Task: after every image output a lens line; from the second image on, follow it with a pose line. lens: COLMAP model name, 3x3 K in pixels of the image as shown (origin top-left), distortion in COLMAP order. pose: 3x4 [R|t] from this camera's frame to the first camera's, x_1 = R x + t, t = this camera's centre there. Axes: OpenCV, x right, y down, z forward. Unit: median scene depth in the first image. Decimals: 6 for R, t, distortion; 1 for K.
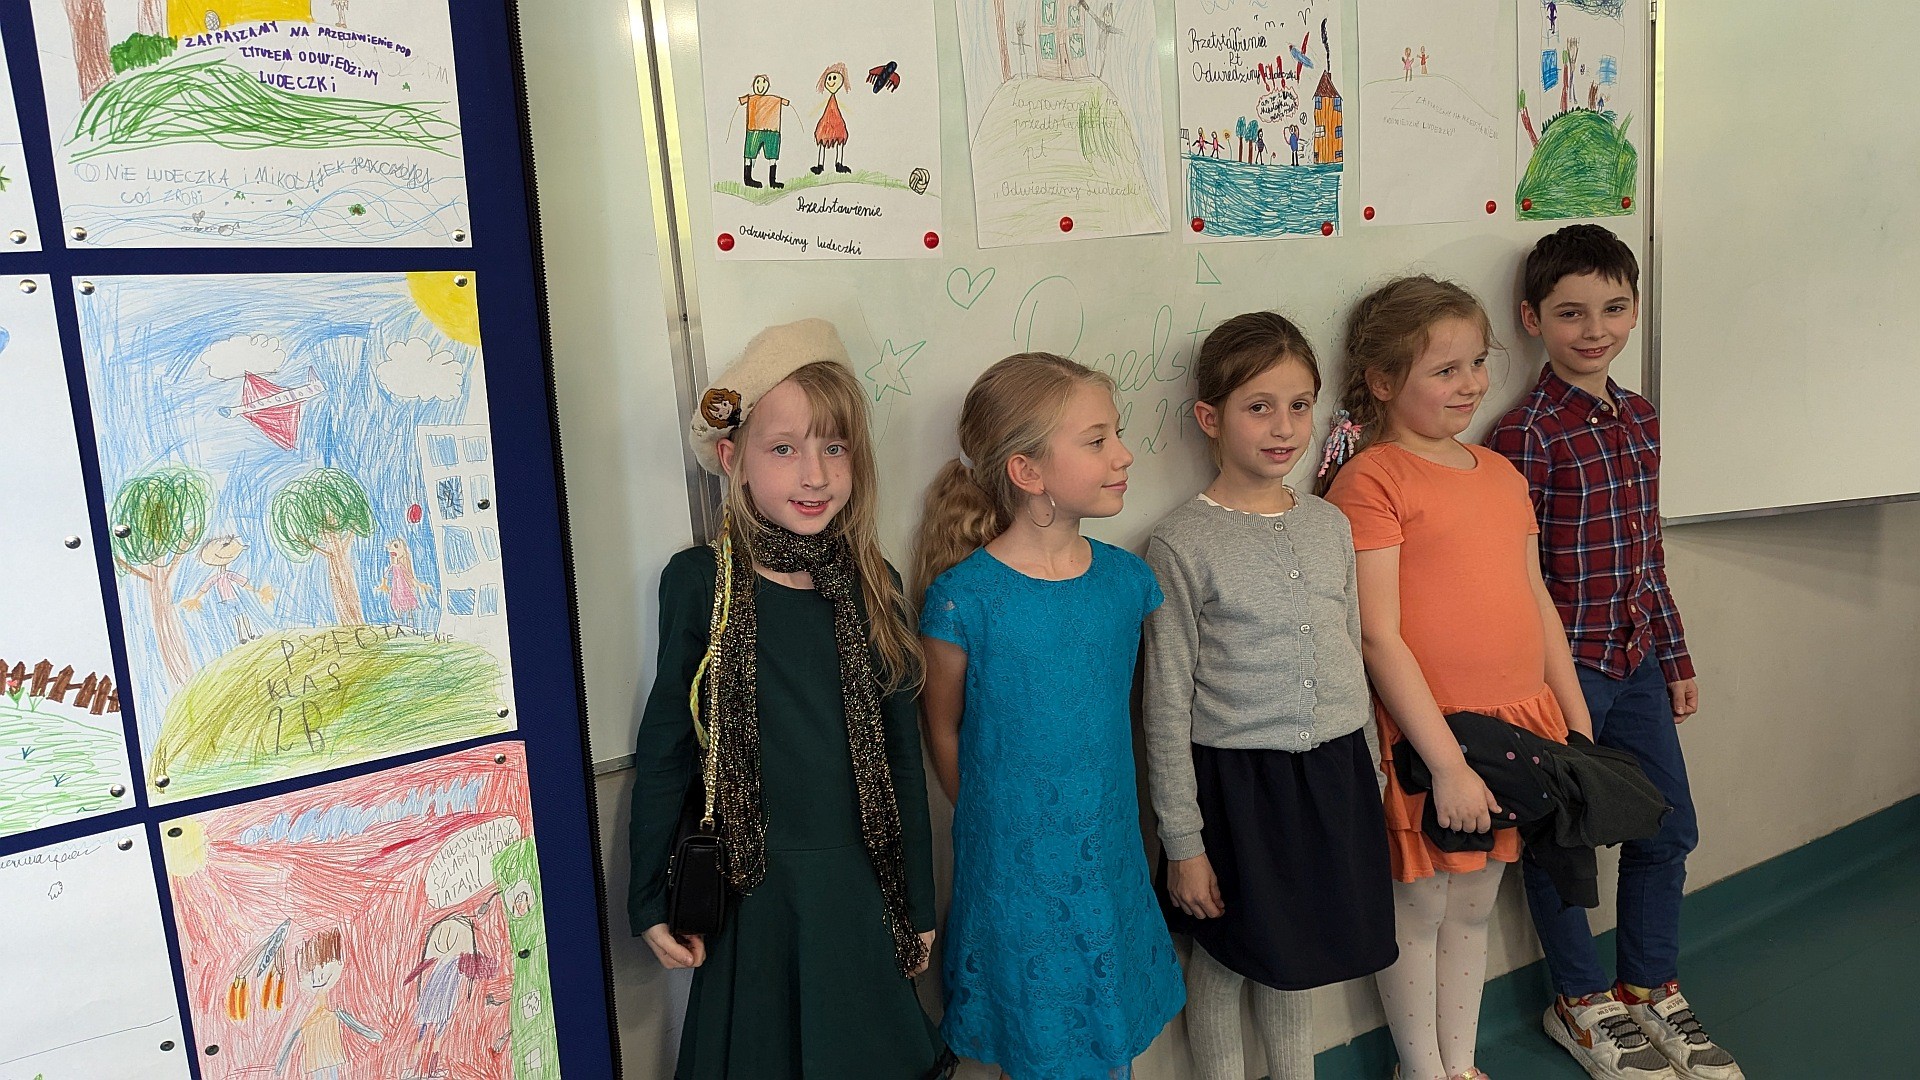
lens RADIAL K [[1366.0, 0, 969.4], [0, 1366.0, 540.7], [0, 0, 1]] dist [0.026012, -0.028743]
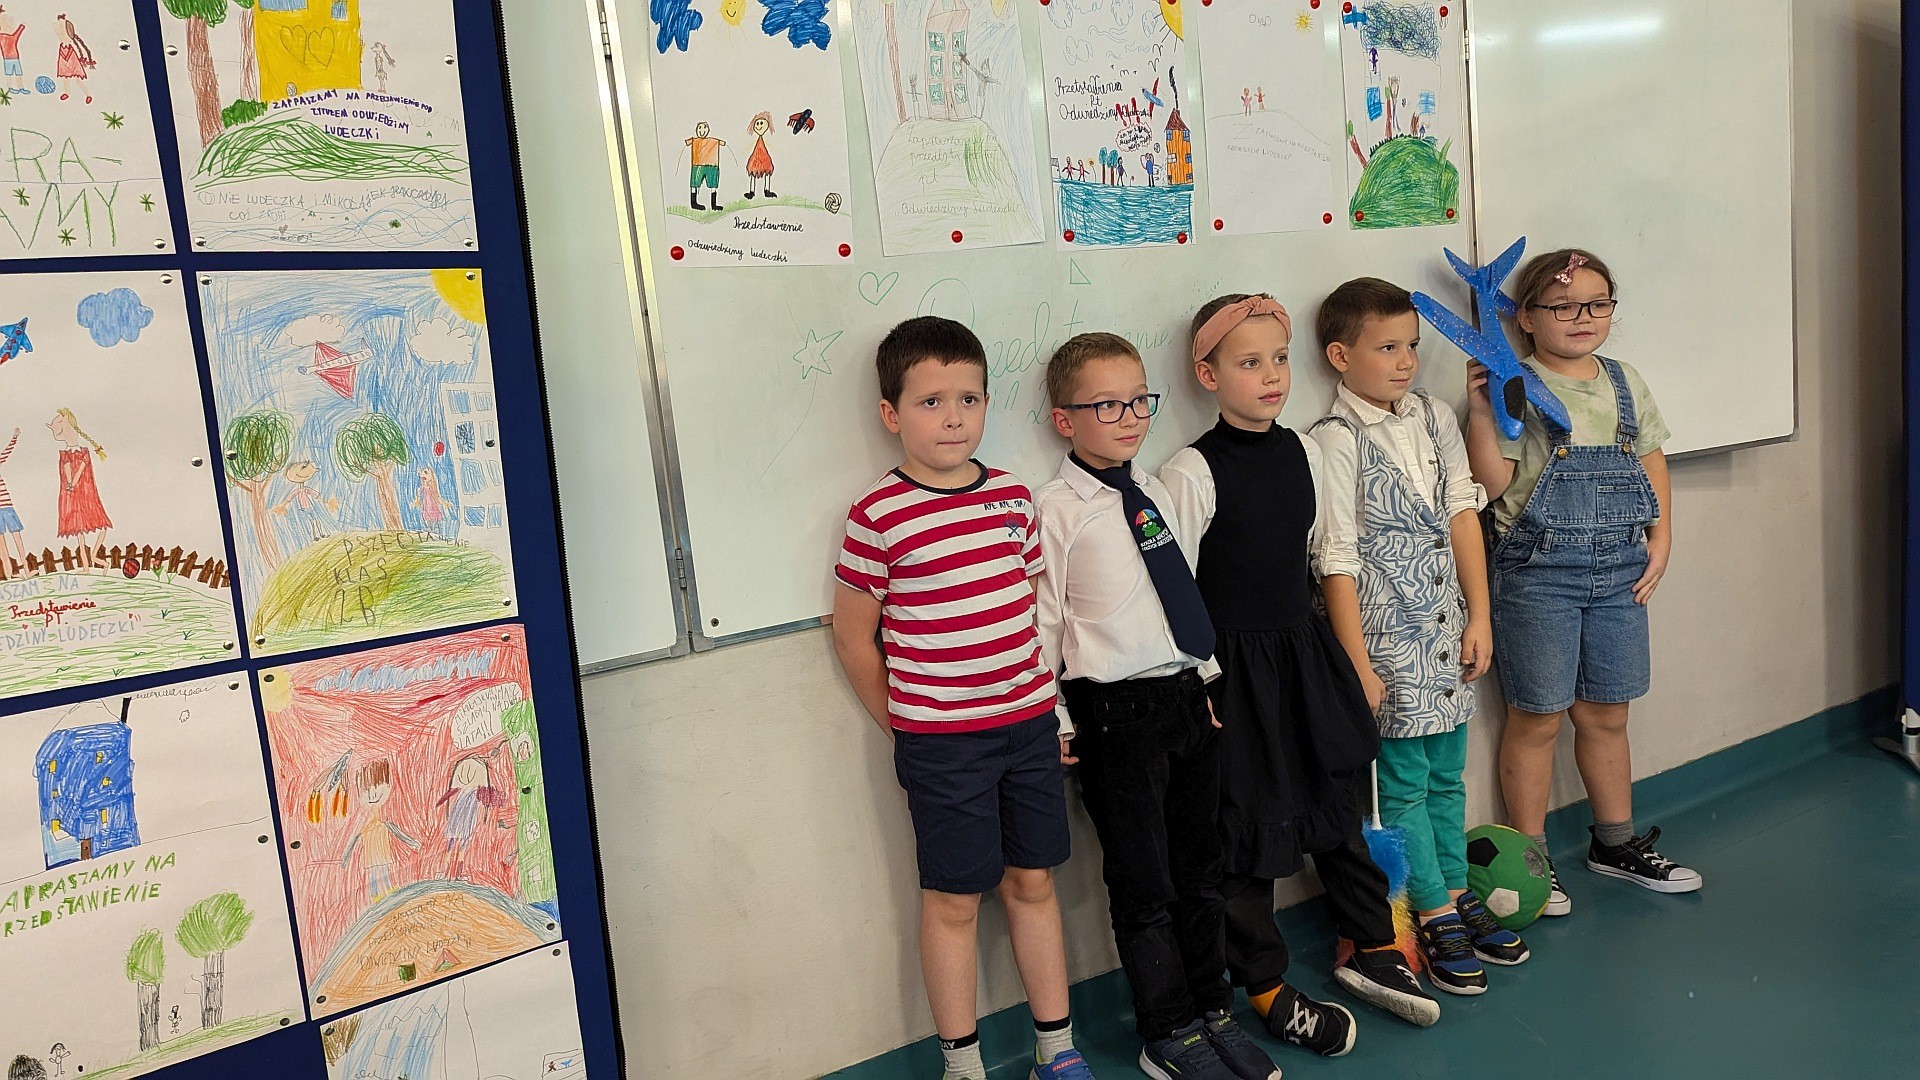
lens RADIAL K [[1366.0, 0, 971.7], [0, 1366.0, 546.5], [0, 0, 1]] dist [0.026012, -0.028743]
pose [[0.999639, -0.026795, 0.001752, 0.105941], [0.026836, 0.999165, -0.030794, 0.123702], [-0.000925, 0.030830, 0.999524, -0.321428]]
